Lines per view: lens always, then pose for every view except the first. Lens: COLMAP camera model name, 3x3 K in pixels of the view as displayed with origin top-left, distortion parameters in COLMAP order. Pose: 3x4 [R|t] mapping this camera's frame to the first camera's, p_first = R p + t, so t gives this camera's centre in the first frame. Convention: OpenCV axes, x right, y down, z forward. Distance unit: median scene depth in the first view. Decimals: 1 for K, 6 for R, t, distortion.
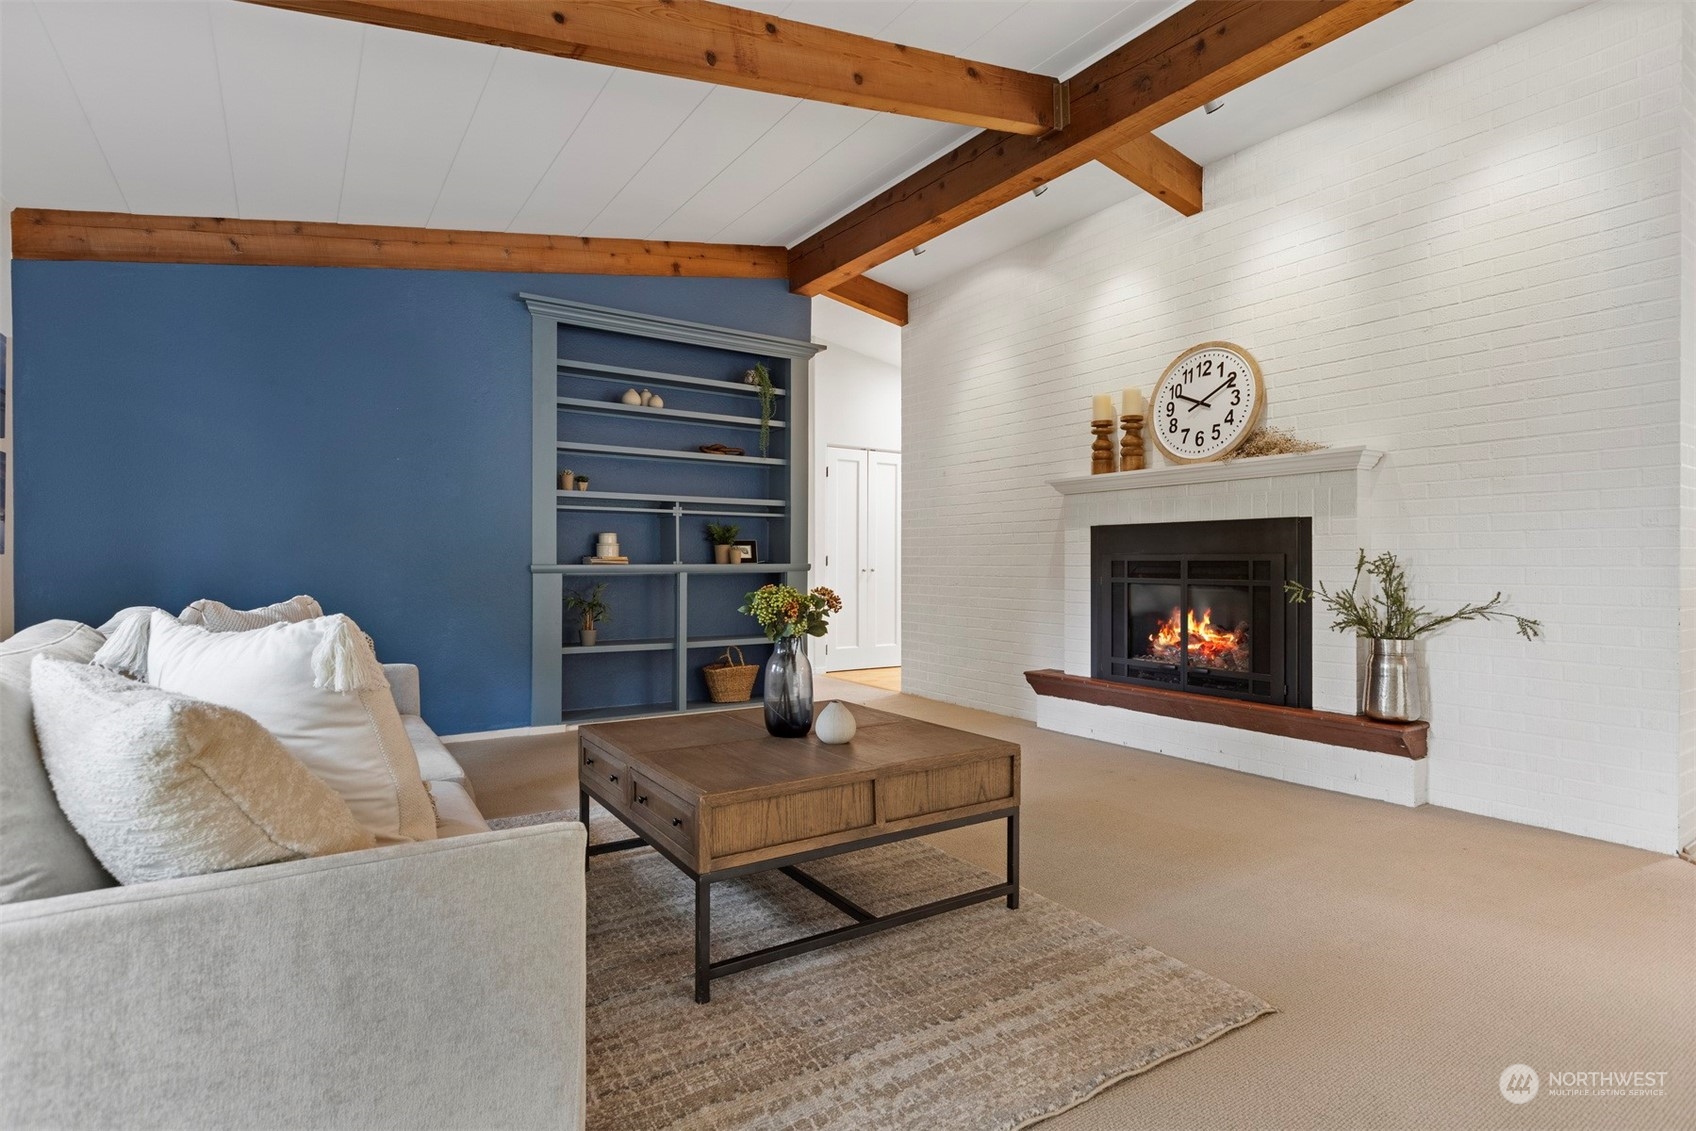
lens RADIAL K [[852.0, 0, 847.7], [0, 852.0, 564.9], [0, 0, 1]] dist [-0.005618, 0.001718]
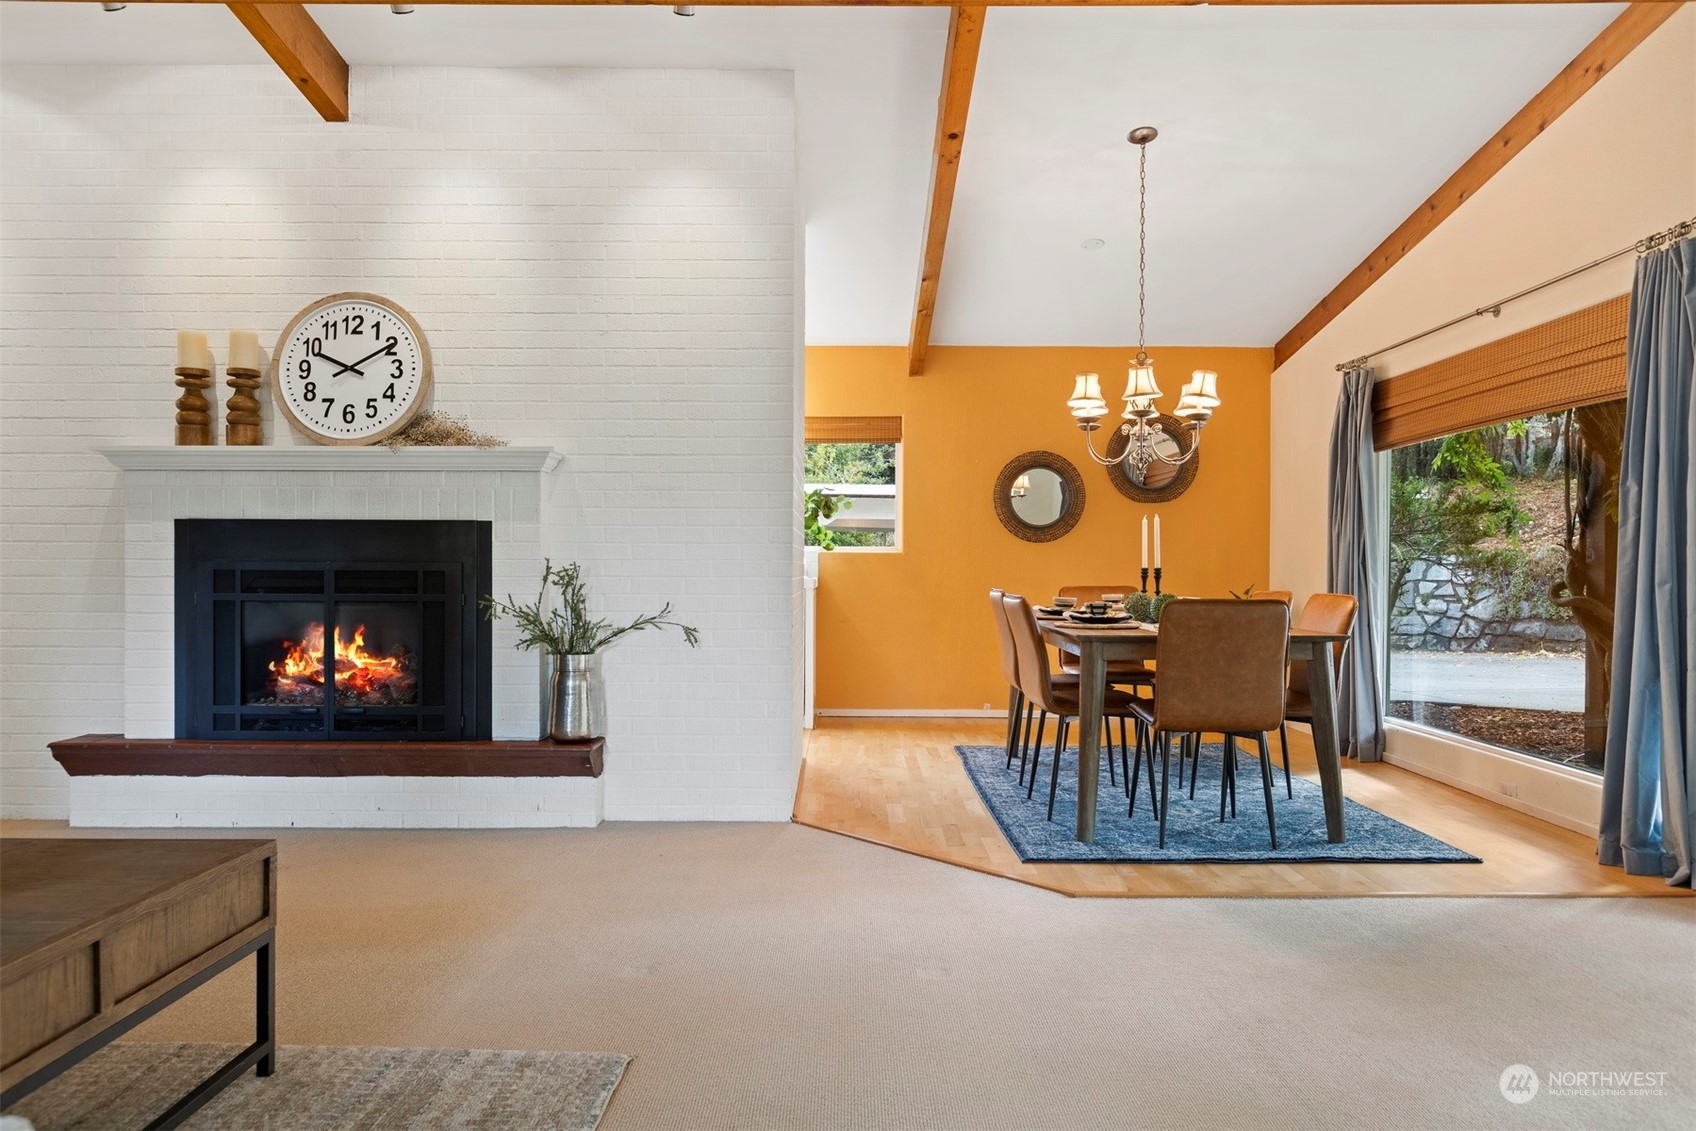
lens RADIAL K [[1102.9, 0, 844.5], [0, 1102.9, 569.7], [0, 0, 1]] dist [0.001838, -0.005004]
pose [[0.545367, -0.001963, 0.838195, -0.206527], [-0.002253, 0.999990, 0.003809, -0.011332], [-0.838194, -0.003966, 0.545358, 0.073369]]
